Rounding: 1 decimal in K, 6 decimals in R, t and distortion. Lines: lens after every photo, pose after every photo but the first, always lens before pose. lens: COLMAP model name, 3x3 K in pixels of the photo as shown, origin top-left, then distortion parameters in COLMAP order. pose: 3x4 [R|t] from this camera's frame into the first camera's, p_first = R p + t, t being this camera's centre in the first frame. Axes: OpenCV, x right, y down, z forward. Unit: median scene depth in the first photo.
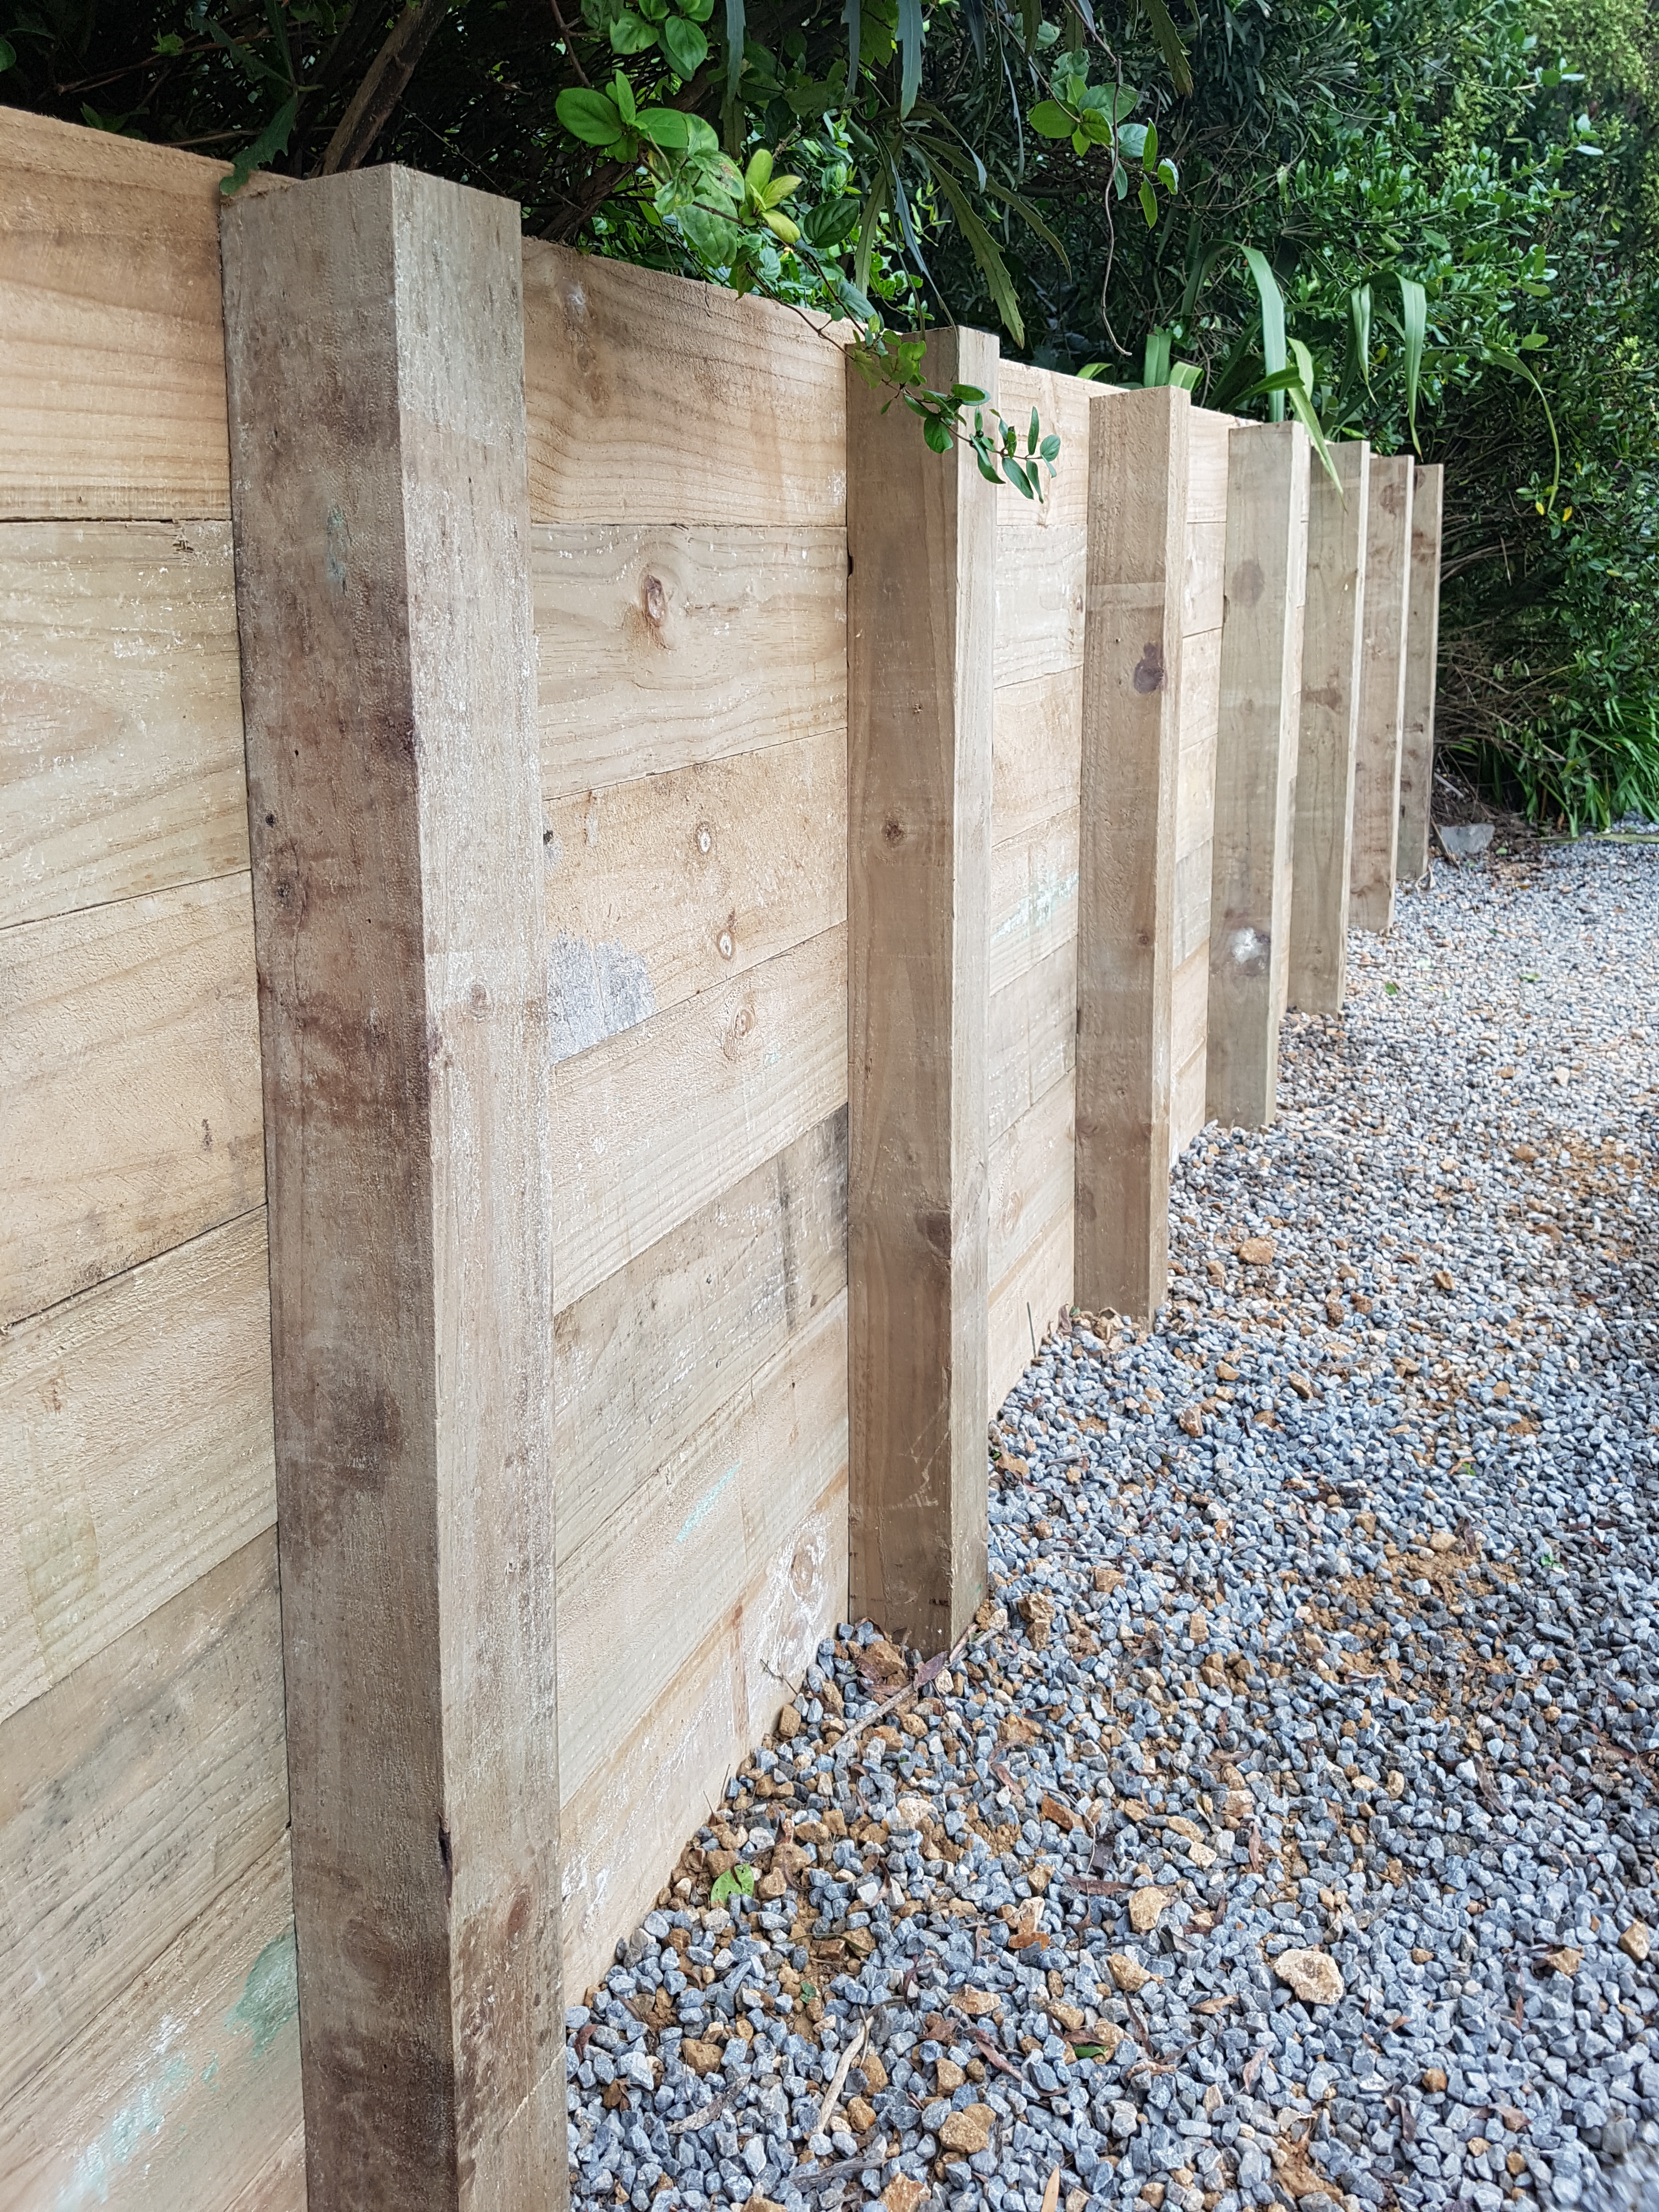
lens RADIAL K [[1723.6, 0, 836.9], [0, 1723.6, 1017.2], [0, 0, 1]] dist [0.226768, -0.414892]
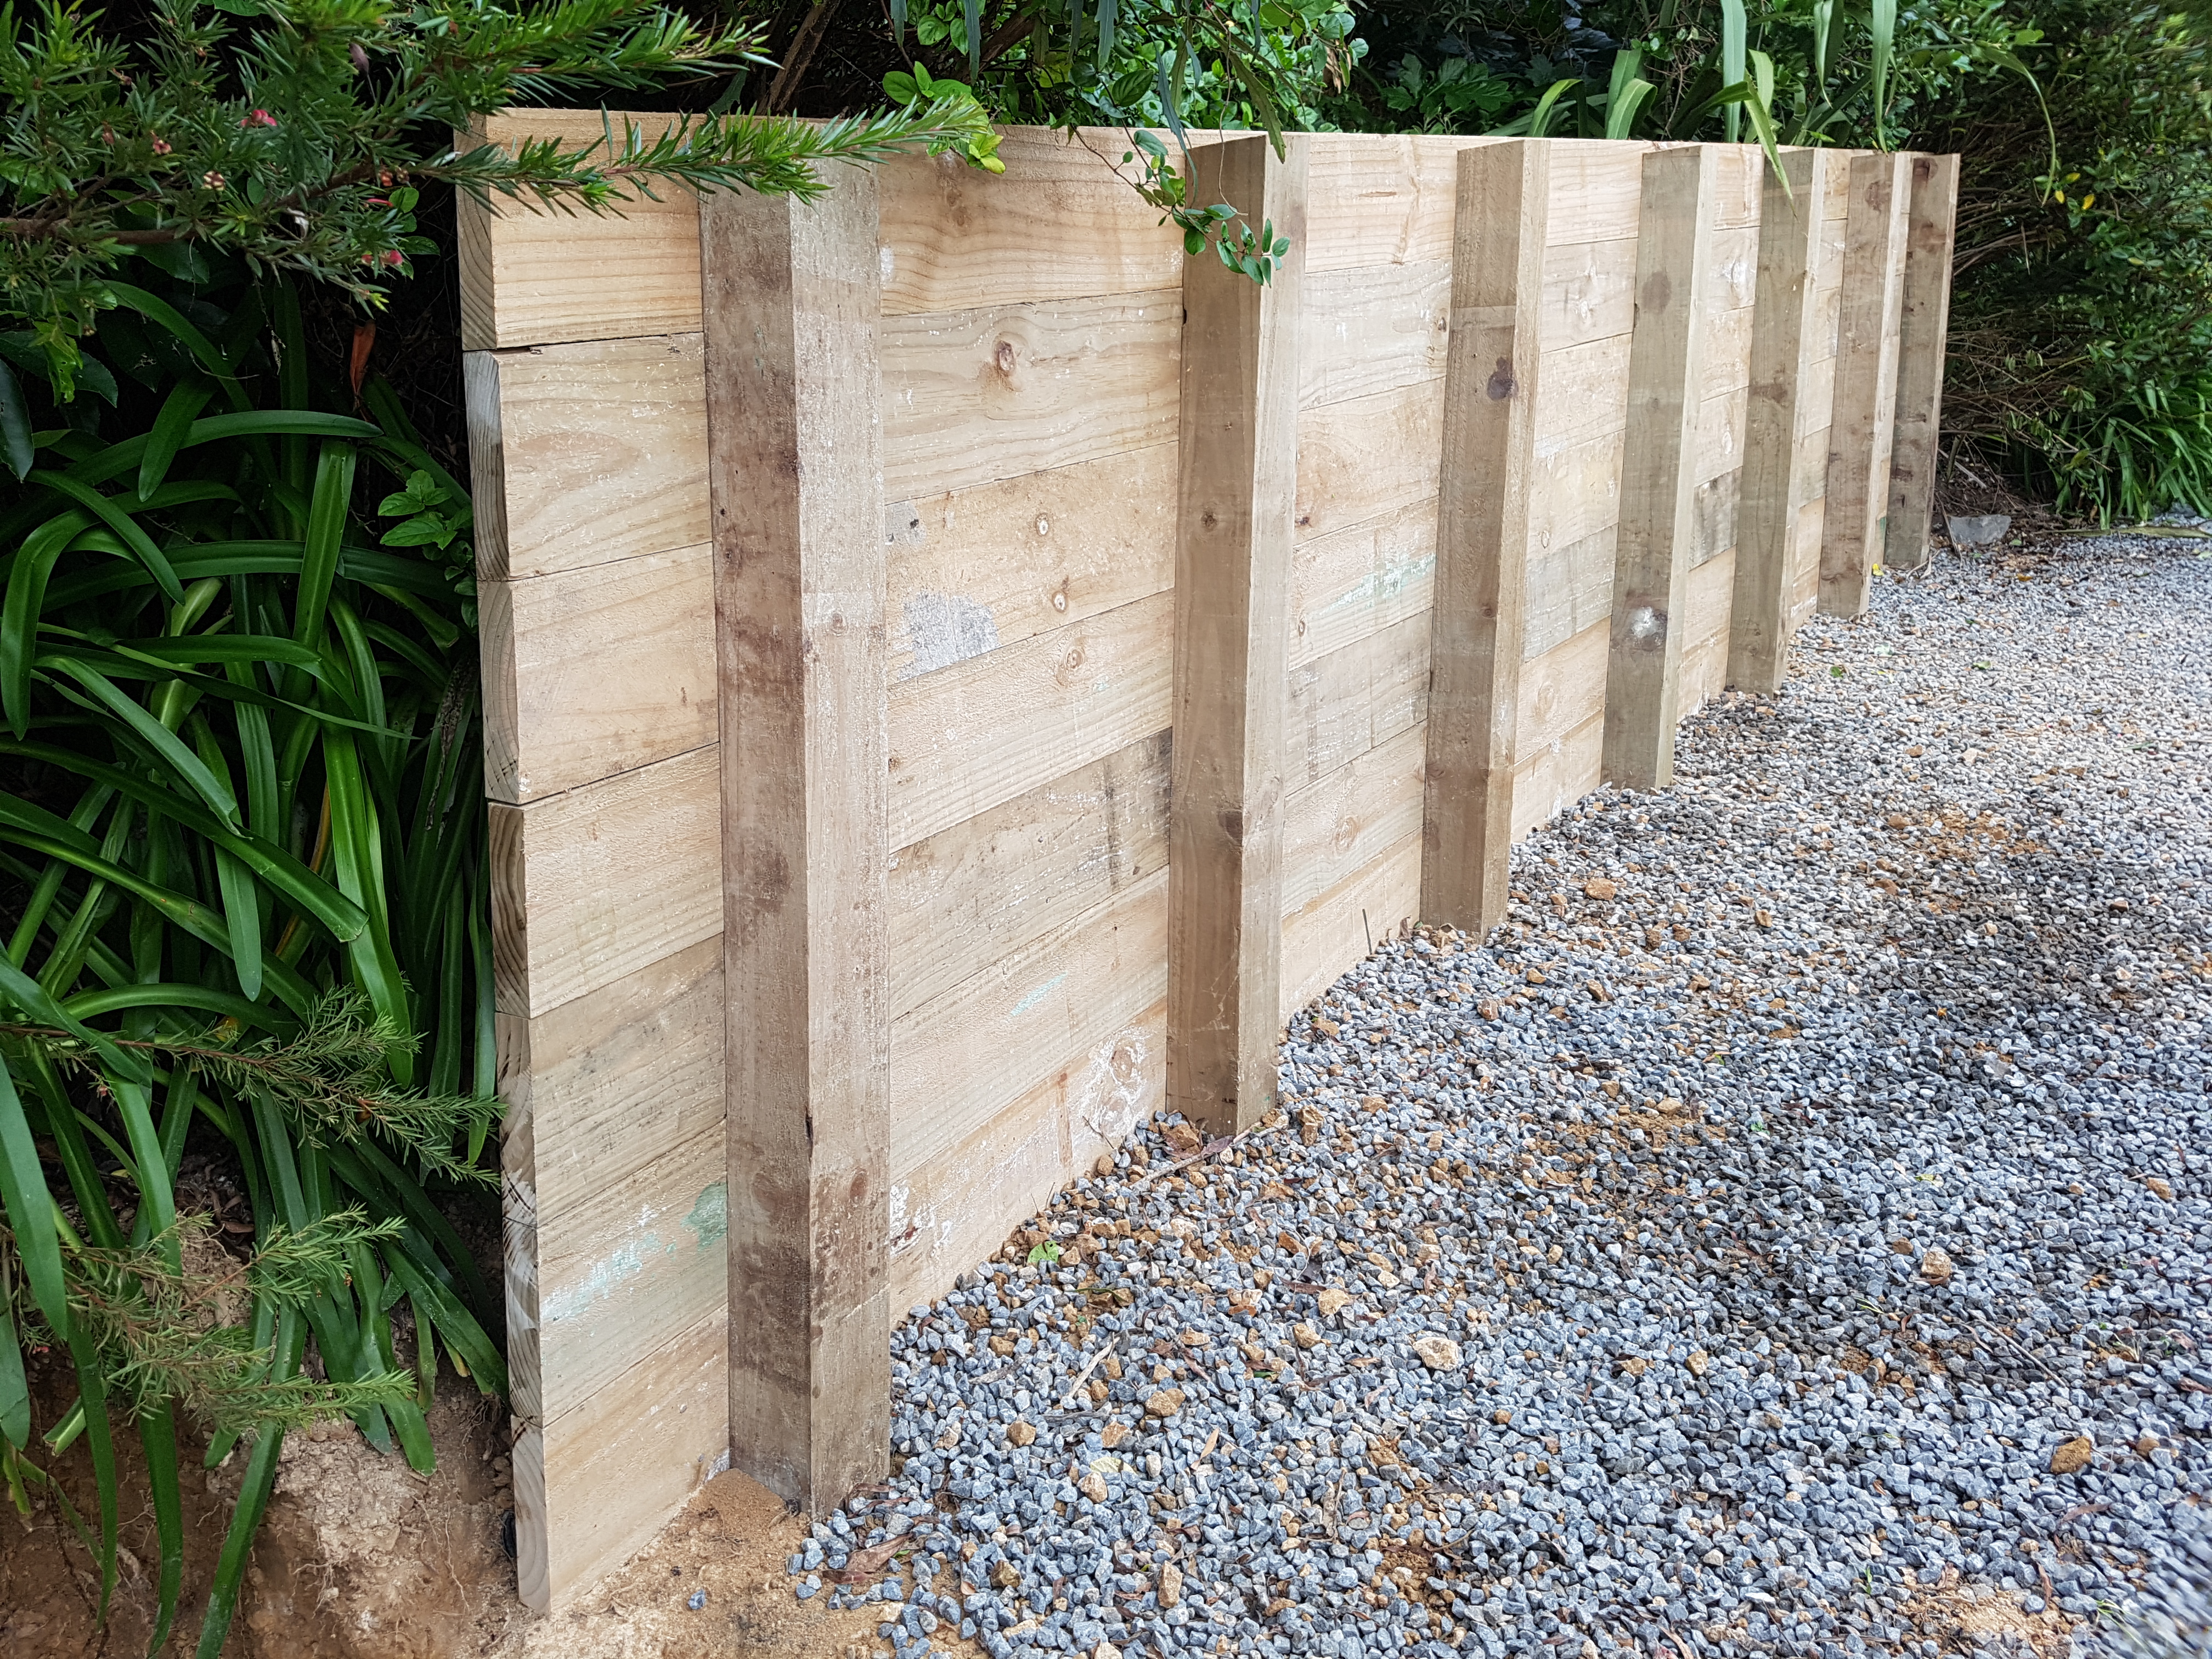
lens RADIAL K [[1721.2, 0, 1028.5], [0, 1721.2, 765.6], [0, 0, 1]] dist [0.271376, -0.566108]
pose [[0.975922, 0.041625, -0.214112, 0.206791], [-0.033505, 0.998580, 0.041416, 0.032272], [0.215531, -0.033245, 0.975931, -0.358405]]
